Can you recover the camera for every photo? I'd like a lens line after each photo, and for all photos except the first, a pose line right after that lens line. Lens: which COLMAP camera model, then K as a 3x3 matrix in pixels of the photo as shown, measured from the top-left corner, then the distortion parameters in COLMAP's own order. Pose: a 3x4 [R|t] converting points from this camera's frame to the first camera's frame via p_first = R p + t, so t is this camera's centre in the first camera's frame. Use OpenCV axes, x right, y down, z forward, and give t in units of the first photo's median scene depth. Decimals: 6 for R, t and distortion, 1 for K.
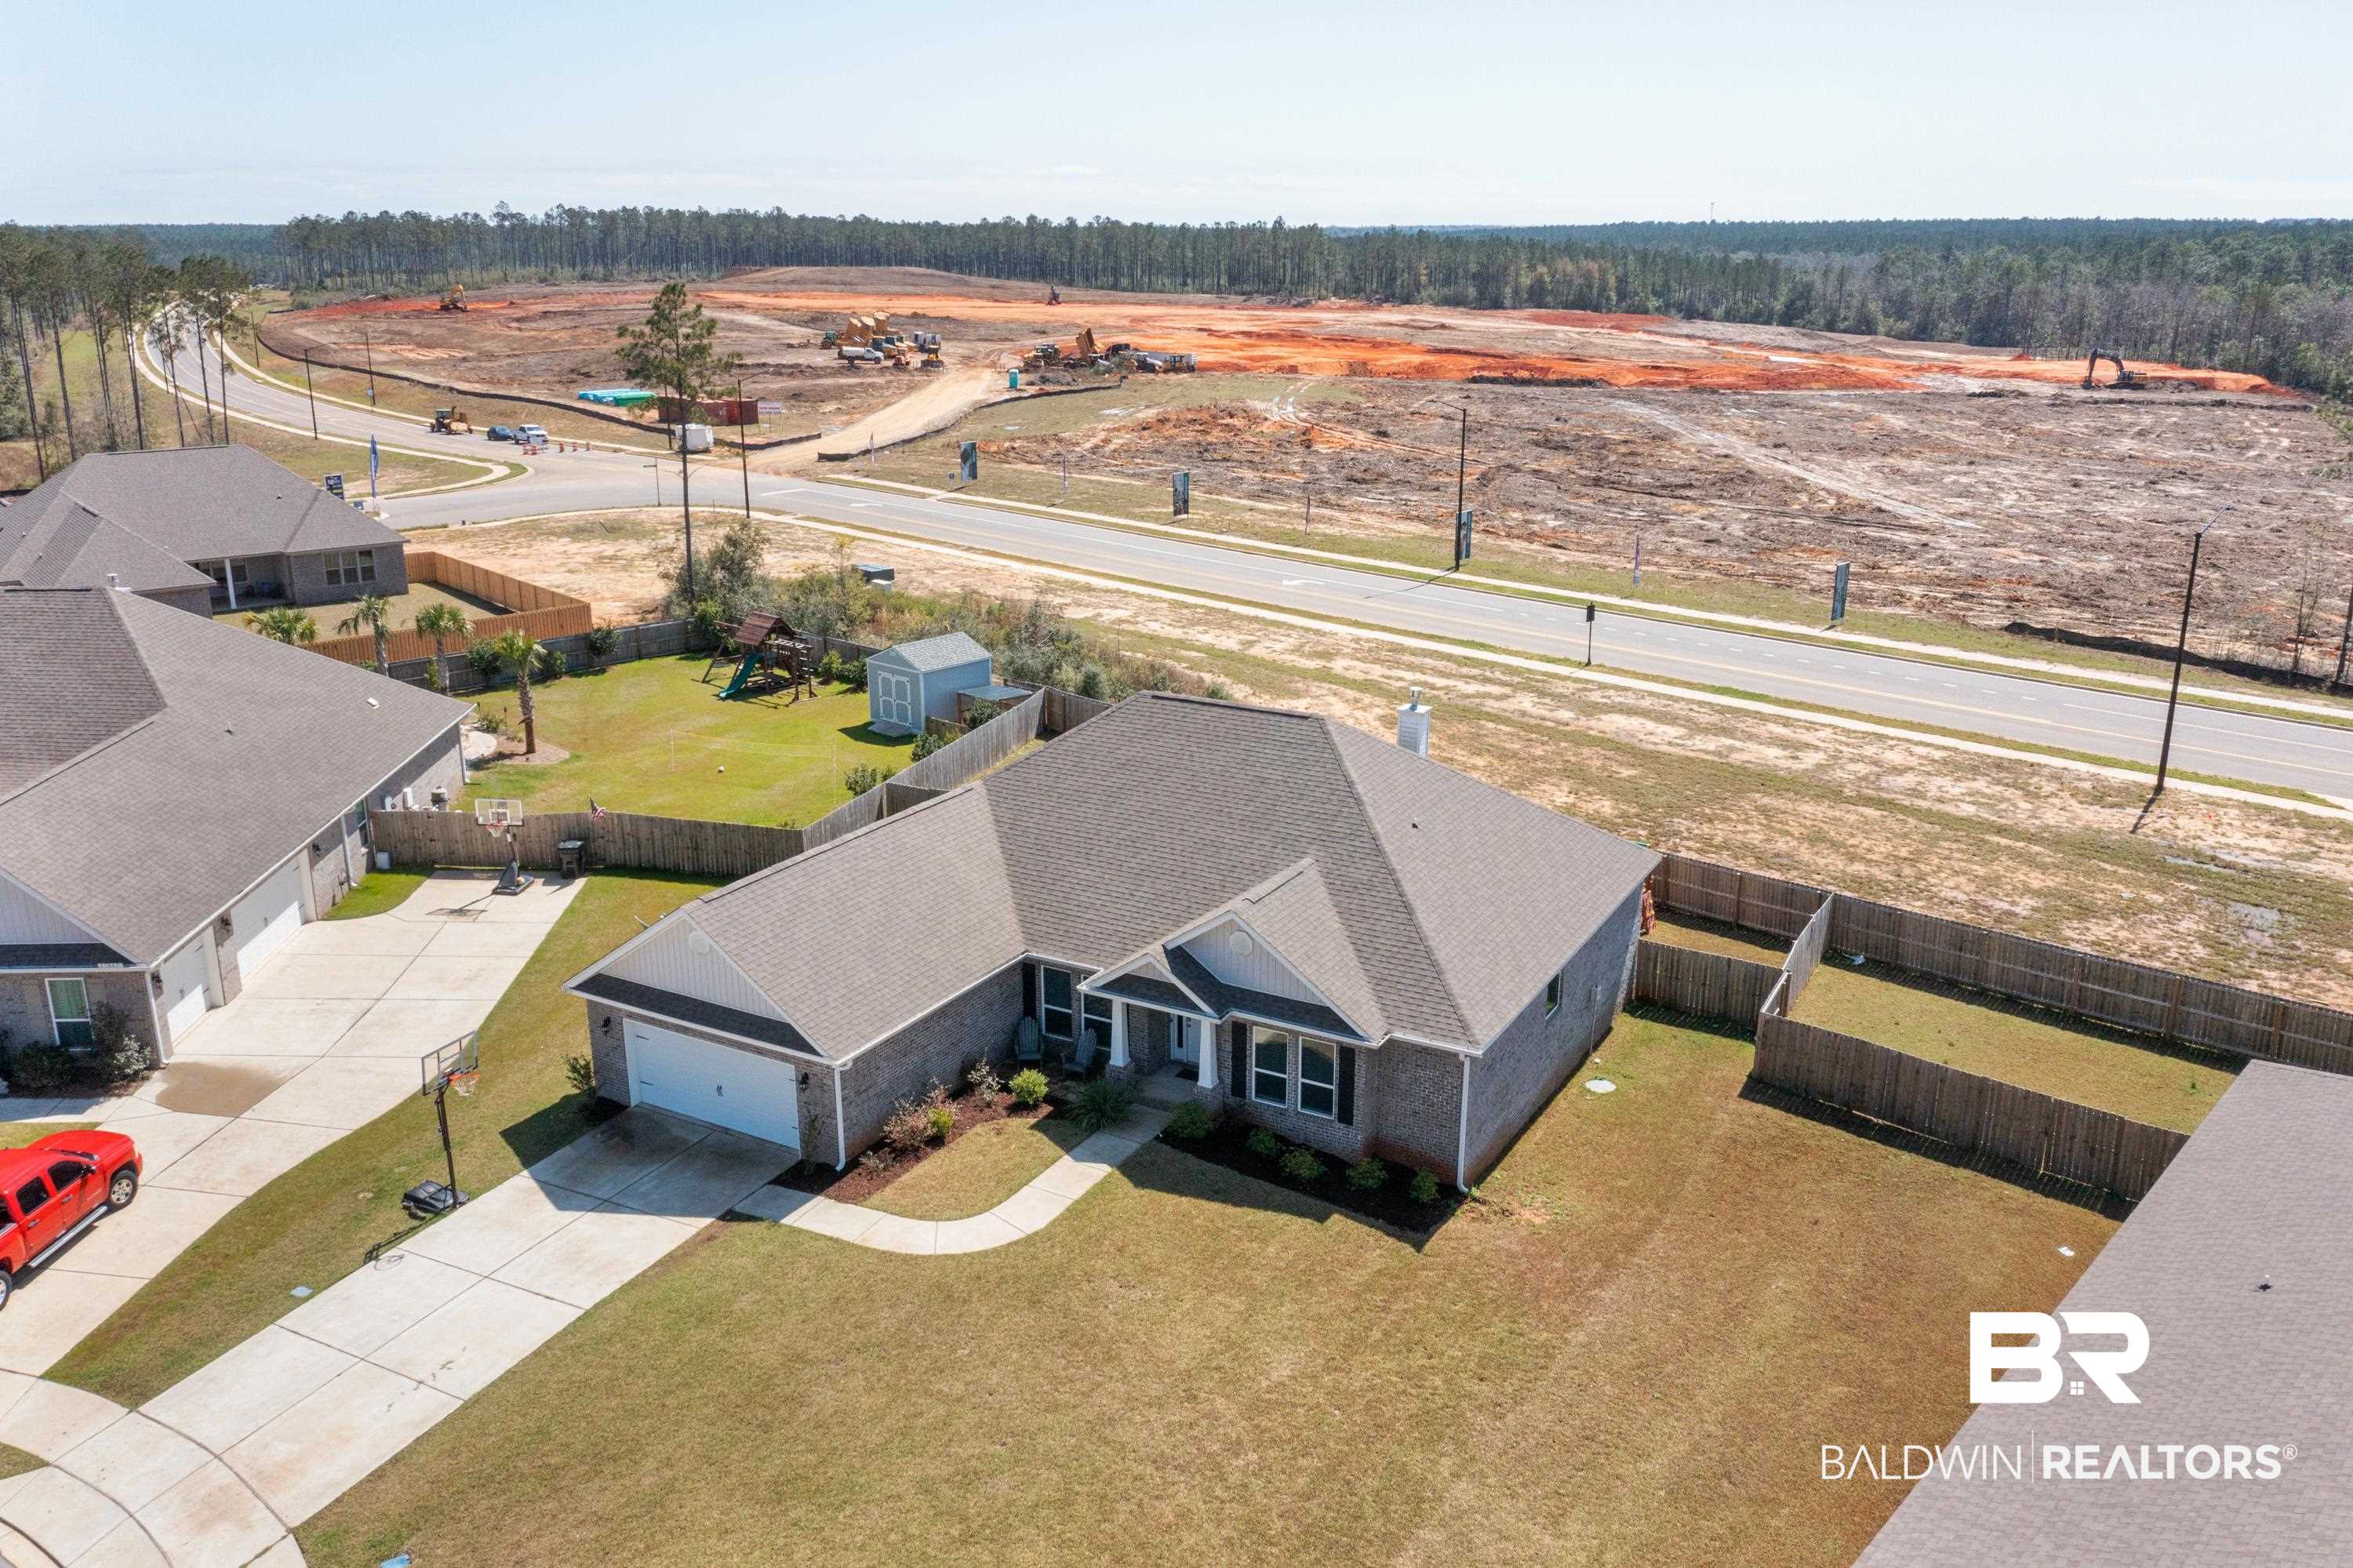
lens RADIAL K [[1829.0, 0, 1176.5], [0, 1829.0, 784.0], [0, 0, 1]] dist [-0.011729, 0.001049]
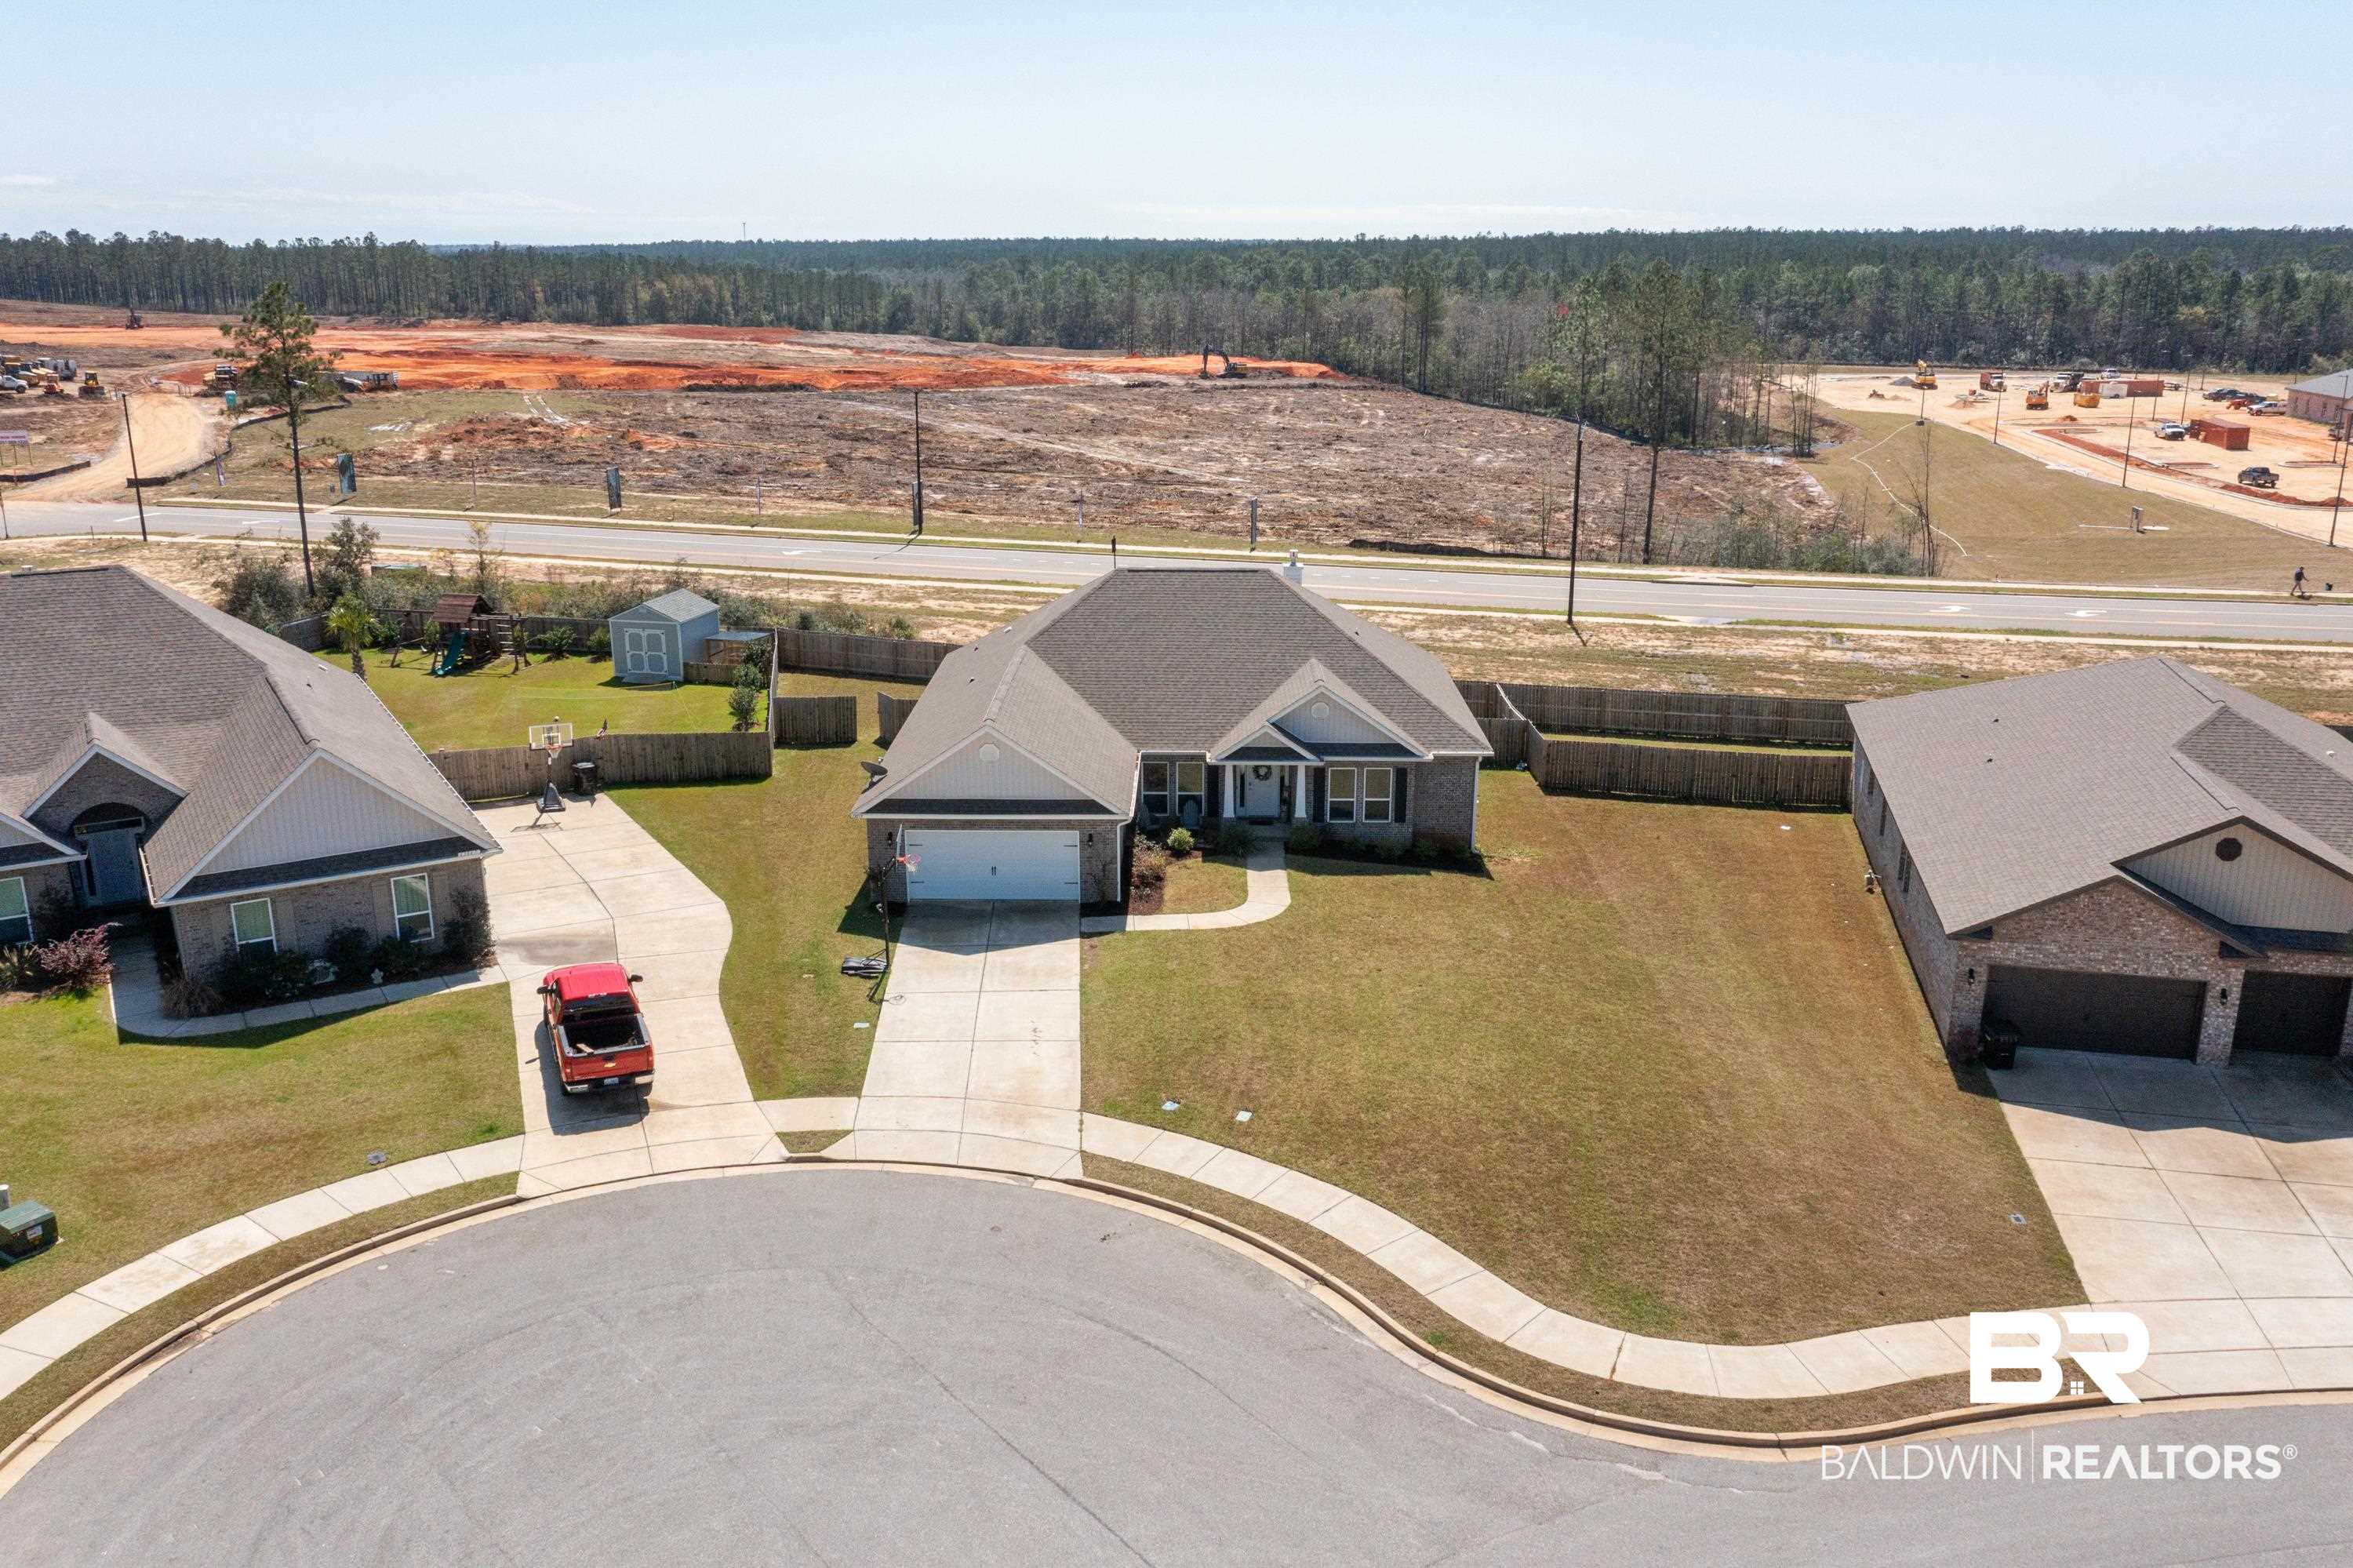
lens RADIAL K [[1818.8, 0, 1176.5], [0, 1818.8, 784.0], [0, 0, 1]] dist [-0.011561, -0.005590]
pose [[0.877447, -0.131977, 0.461160, -0.411732], [0.135793, 0.990420, 0.025071, 0.051446], [-0.460051, 0.040624, 0.886963, -0.125414]]
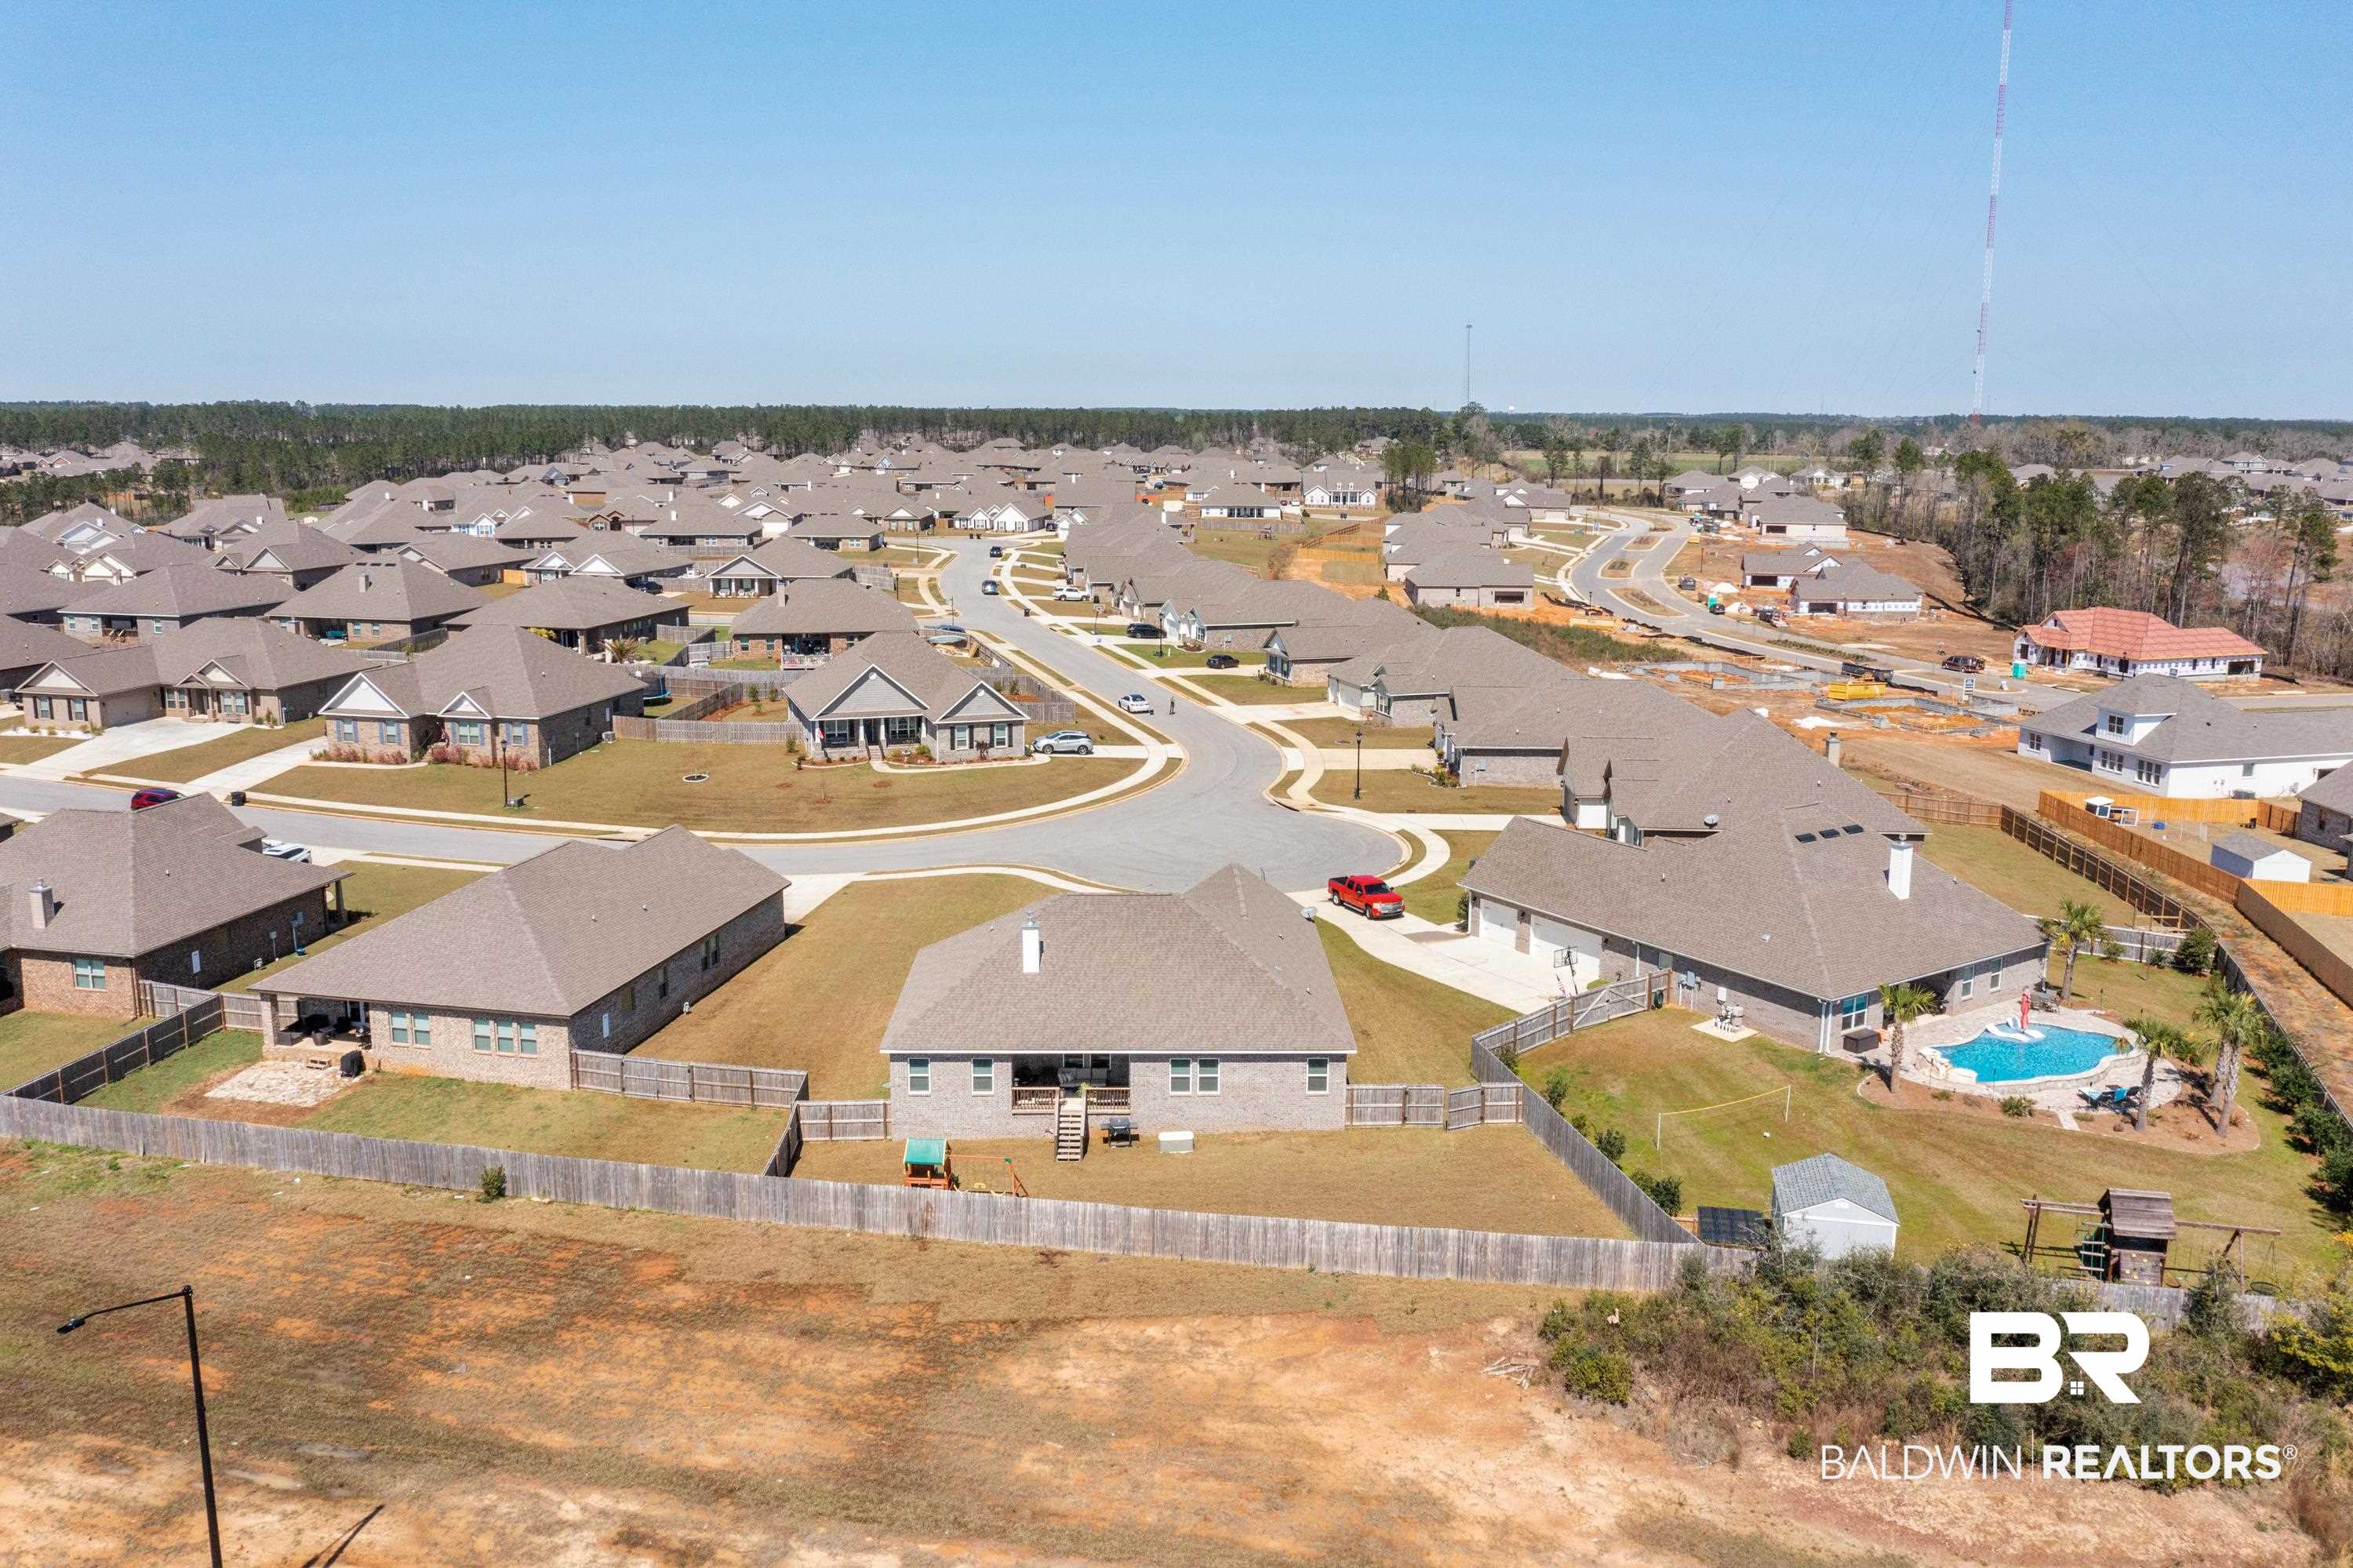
lens RADIAL K [[1829.0, 0, 1176.5], [0, 1829.0, 784.0], [0, 0, 1]] dist [-0.011729, 0.001049]
pose [[-0.865420, 0.104302, -0.490070, 0.532713], [-0.144124, 0.884936, 0.442851, -0.585768], [0.479871, 0.453883, -0.750809, 1.483482]]
